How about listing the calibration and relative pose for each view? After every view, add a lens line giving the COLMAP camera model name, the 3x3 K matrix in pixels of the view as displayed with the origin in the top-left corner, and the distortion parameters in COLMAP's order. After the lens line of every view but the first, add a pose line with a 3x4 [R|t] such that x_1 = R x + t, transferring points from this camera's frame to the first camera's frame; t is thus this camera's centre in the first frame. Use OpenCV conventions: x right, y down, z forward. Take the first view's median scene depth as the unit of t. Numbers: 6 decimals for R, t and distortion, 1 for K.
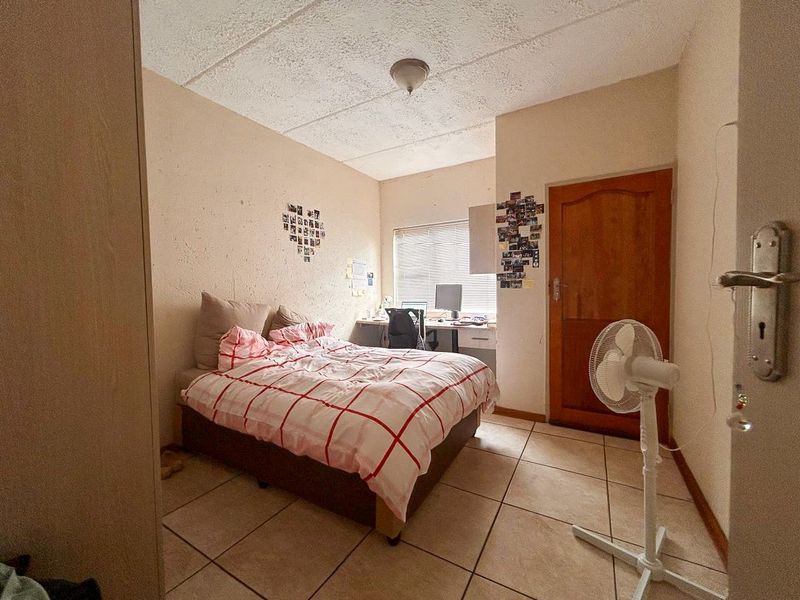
lens RADIAL K [[328.7, 0, 399.7], [0, 328.7, 302.6], [0, 0, 1]] dist [-0.002356, -0.000115]
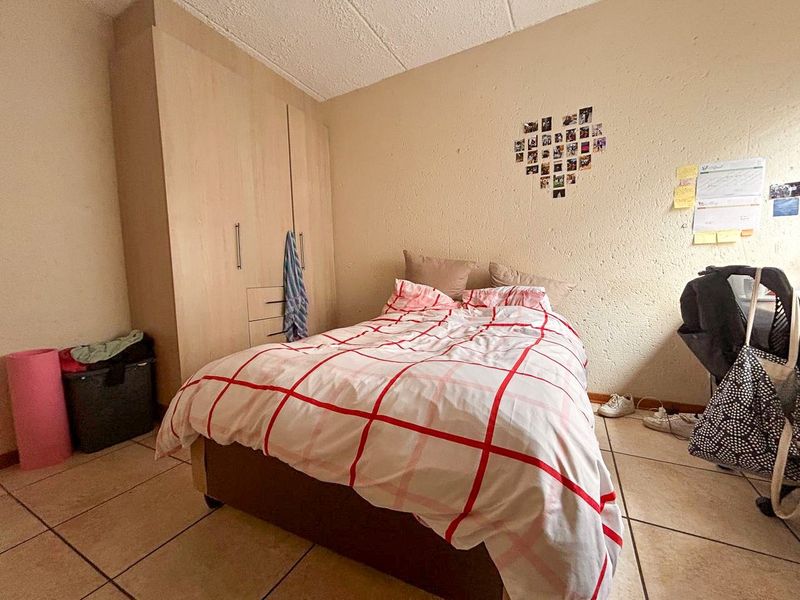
lens RADIAL K [[328.7, 0, 400.3], [0, 328.7, 301.4], [0, 0, 1]] dist [-0.002356, -0.000115]
pose [[0.065105, 0.096328, -0.993218, 0.390272], [-0.009871, 0.995343, 0.095887, 0.026340], [0.997830, 0.003561, 0.065753, 0.639516]]
